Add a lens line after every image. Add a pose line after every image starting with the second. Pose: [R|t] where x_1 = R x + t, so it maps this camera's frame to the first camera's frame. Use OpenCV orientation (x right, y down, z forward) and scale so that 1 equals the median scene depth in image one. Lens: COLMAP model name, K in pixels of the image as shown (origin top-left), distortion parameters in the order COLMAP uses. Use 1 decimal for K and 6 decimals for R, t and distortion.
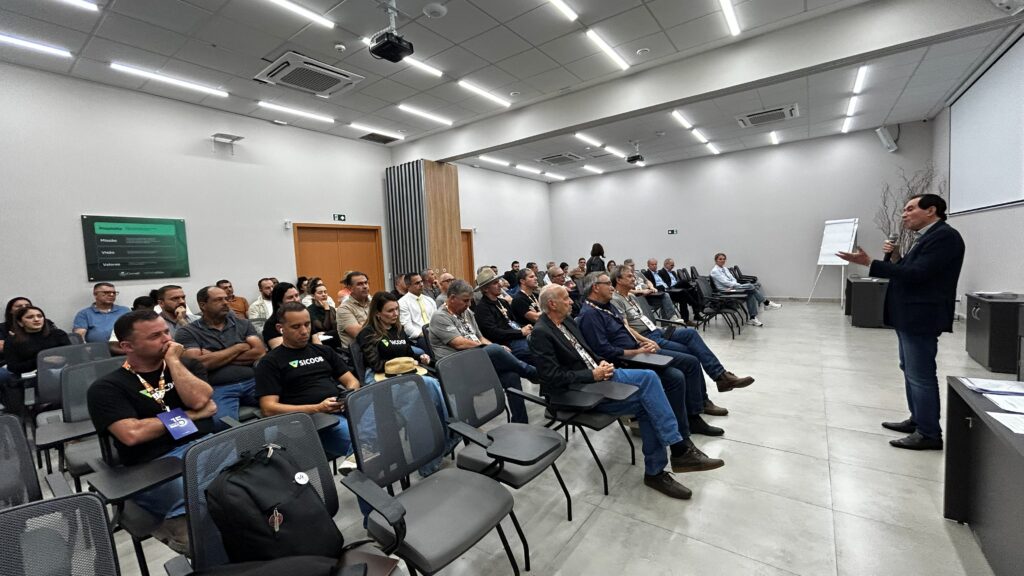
lens RADIAL K [[416.8, 0, 508.5], [0, 416.8, 286.6], [0, 0, 1]] dist [-0.001896, 0.001050]
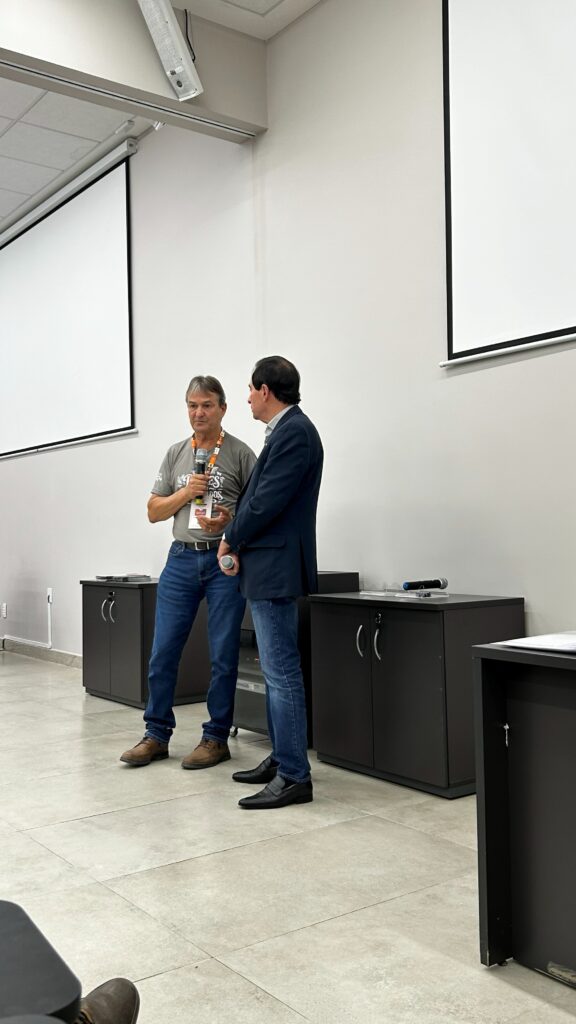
lens RADIAL K [[943.2, 0, 279.2], [0, 943.2, 514.8], [0, 0, 1]] dist [0.029484, 0.000000]
pose [[0.301168, 0.066658, 0.951238, -0.009965], [0.071203, 0.993197, -0.092141, 0.040678], [-0.950909, 0.095481, 0.294373, 0.239188]]
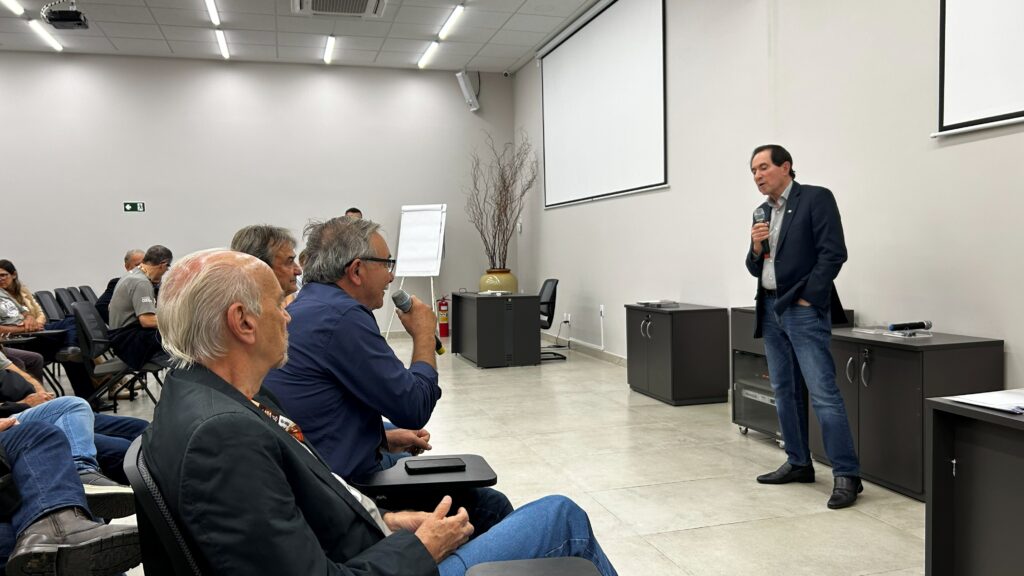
lens RADIAL K [[775.1, 0, 516.2], [0, 775.1, 297.8], [0, 0, 1]] dist [0.063158, -0.072242]
pose [[0.607749, -0.012359, 0.794033, -0.058718], [0.051875, 0.998361, -0.024165, 0.017510], [-0.792433, 0.055877, 0.607394, 0.209677]]
